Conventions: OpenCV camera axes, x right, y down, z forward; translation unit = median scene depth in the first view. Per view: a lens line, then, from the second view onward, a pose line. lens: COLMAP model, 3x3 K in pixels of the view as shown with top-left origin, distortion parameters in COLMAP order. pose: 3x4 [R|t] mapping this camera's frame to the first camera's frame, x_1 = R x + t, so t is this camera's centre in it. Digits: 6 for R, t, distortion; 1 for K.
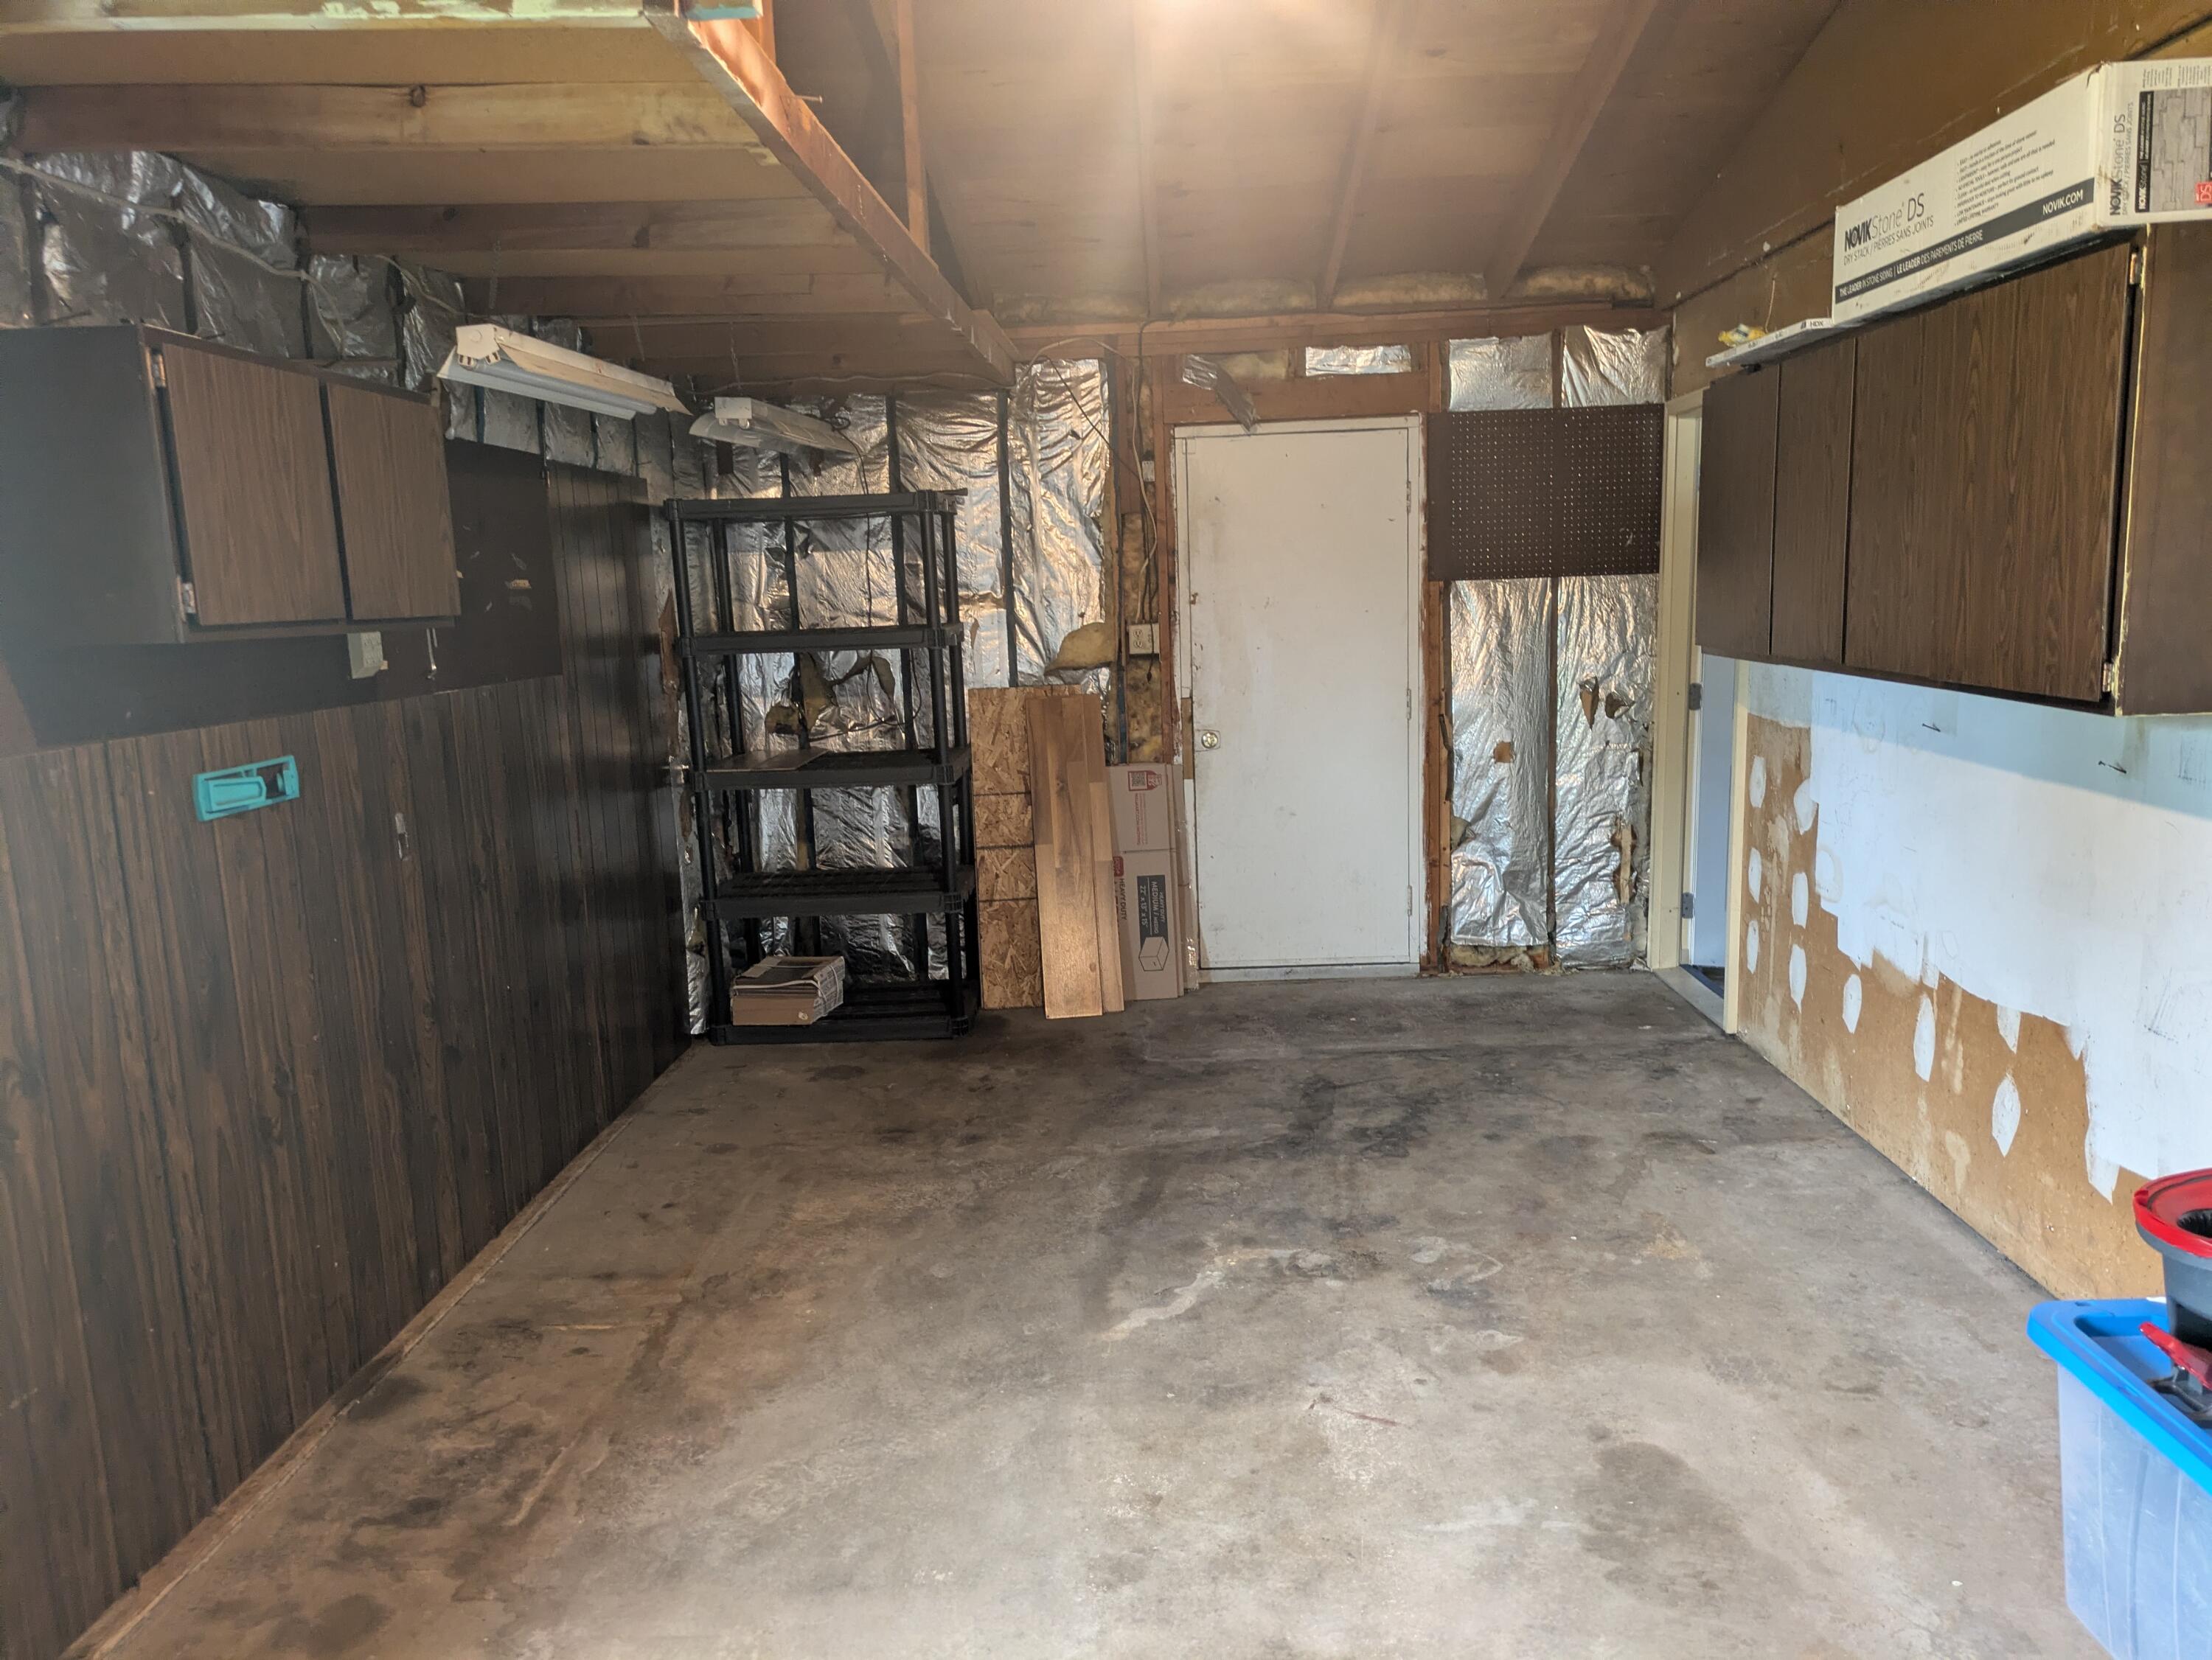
lens RADIAL K [[1629.1, 0, 1139.1], [0, 1629.1, 832.5], [0, 0, 1]] dist [0.092017, 0.001469]
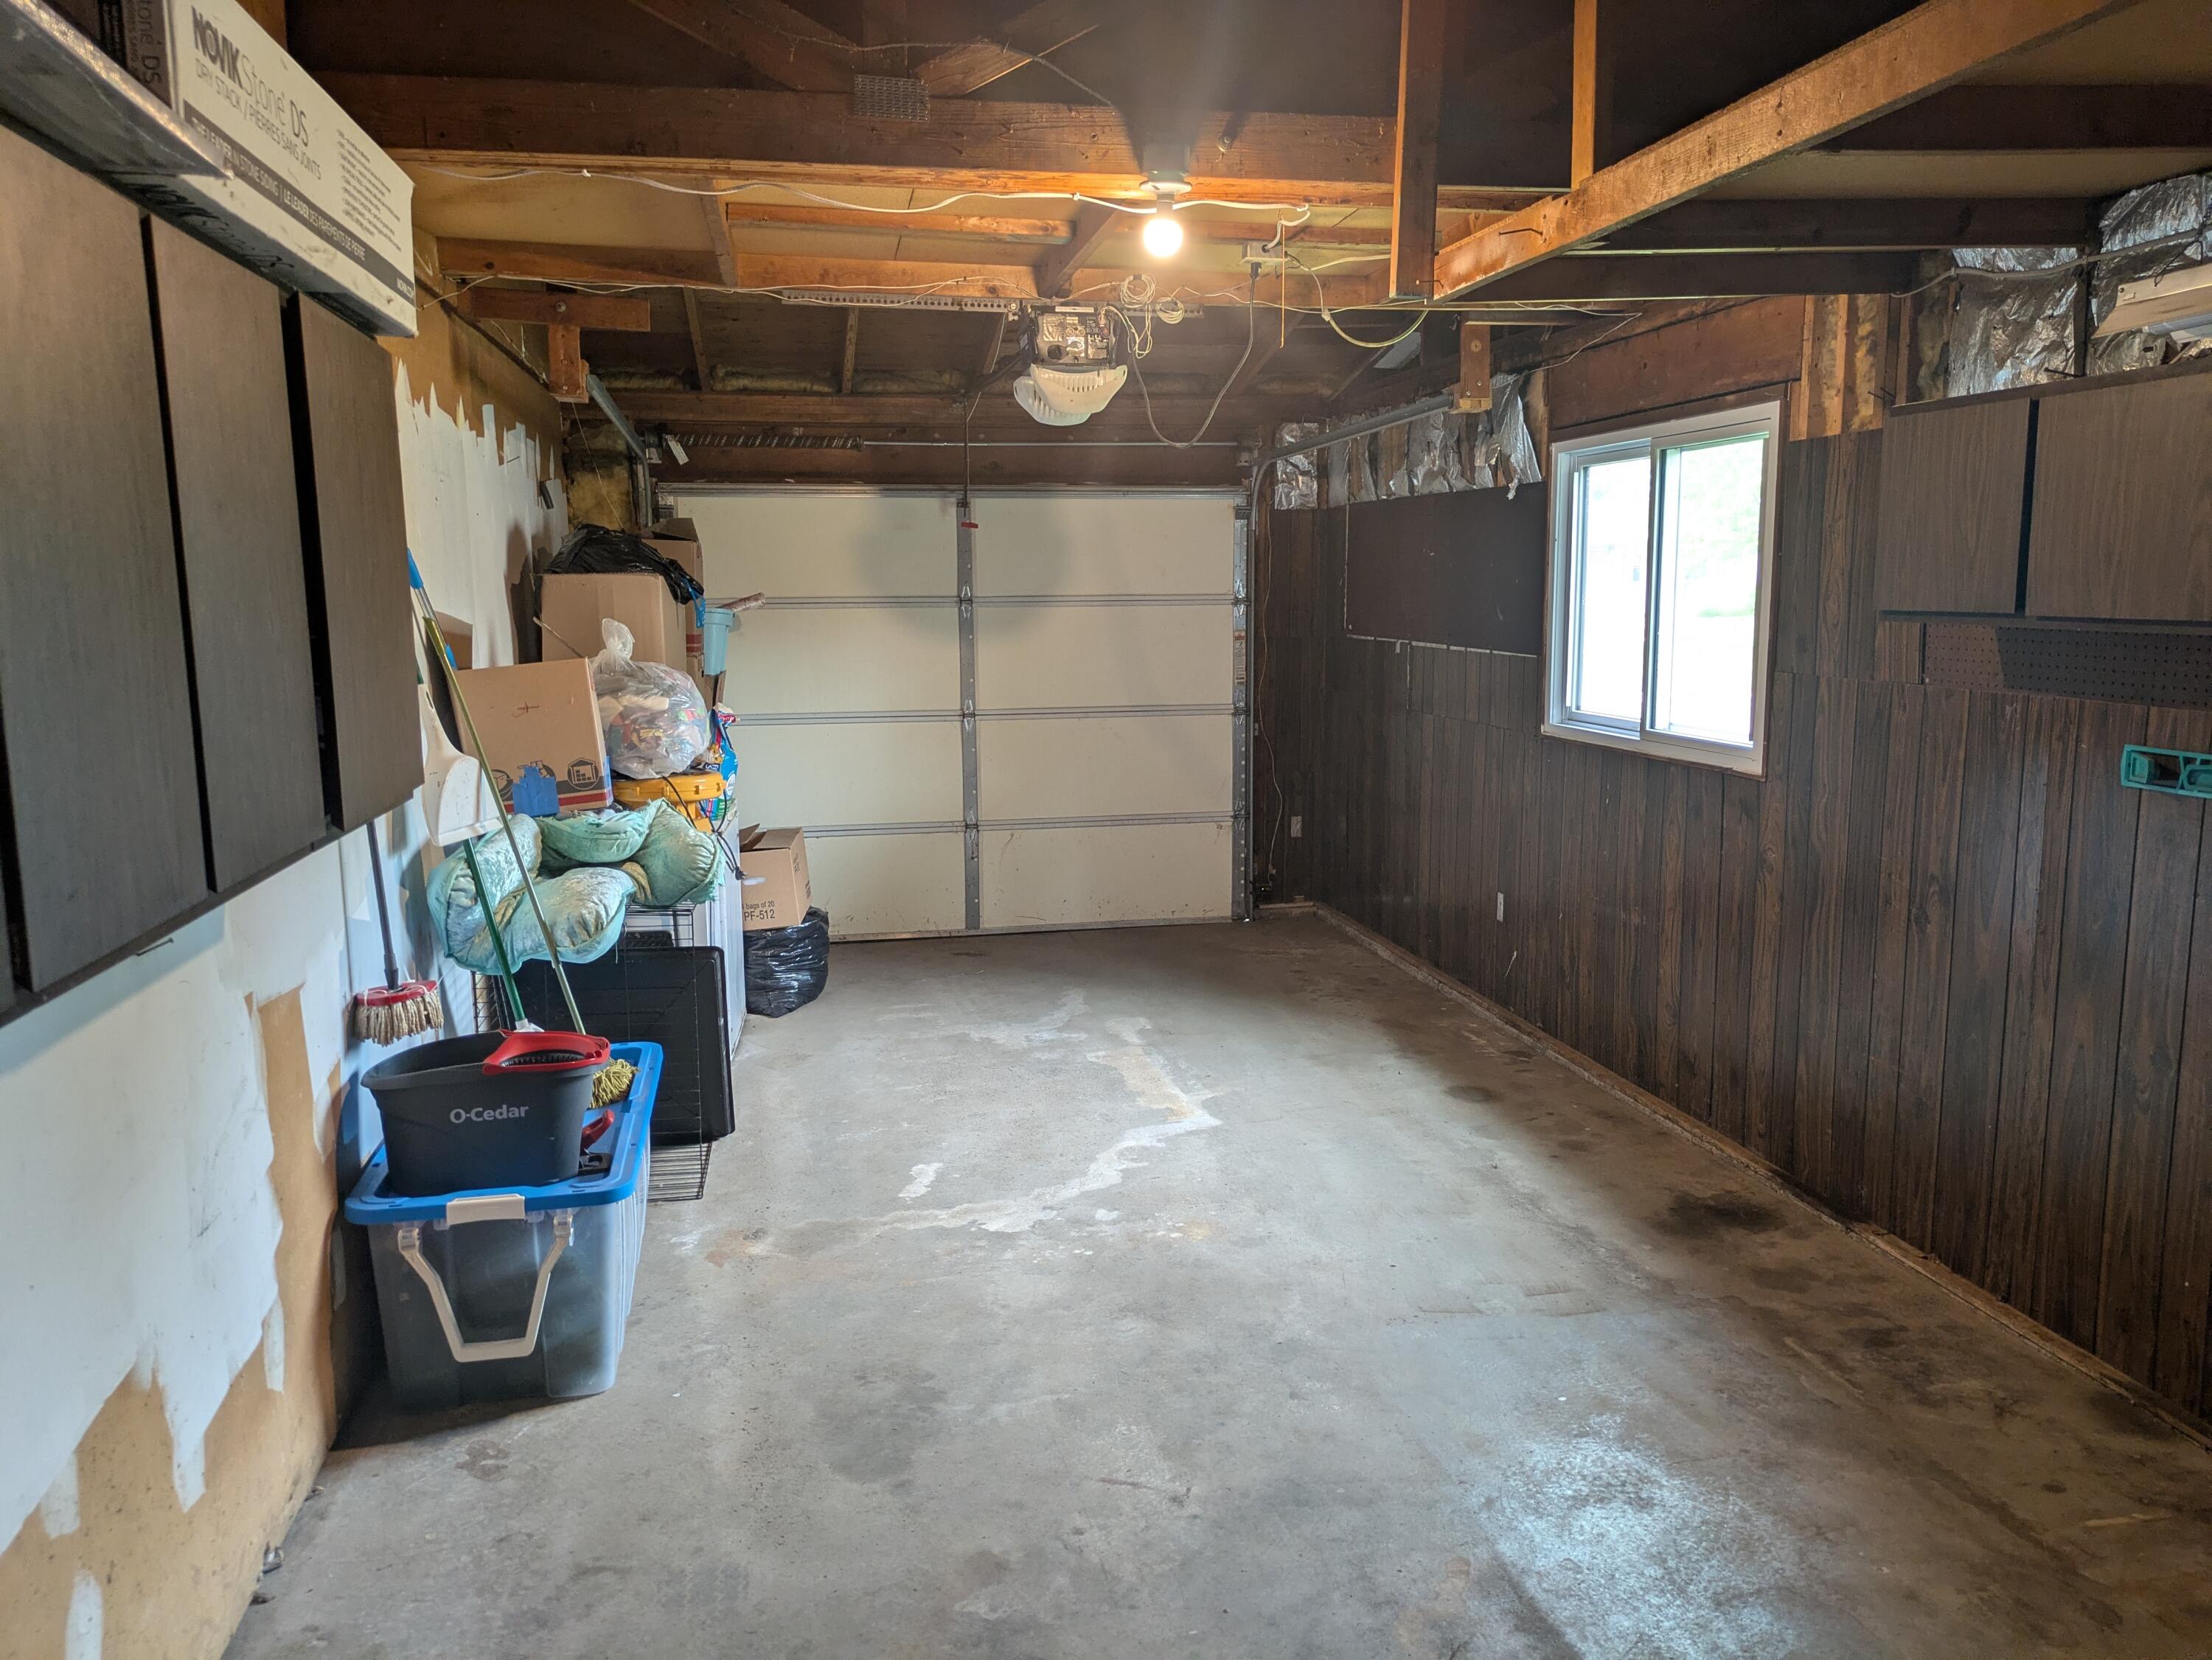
lens RADIAL K [[1629.1, 0, 1139.1], [0, 1629.1, 832.5], [0, 0, 1]] dist [0.092017, 0.001469]
pose [[-0.970953, 0.083422, -0.224256, 0.336178], [0.009220, 0.949600, 0.313328, -0.333970], [0.239092, 0.302159, -0.922786, 1.878758]]
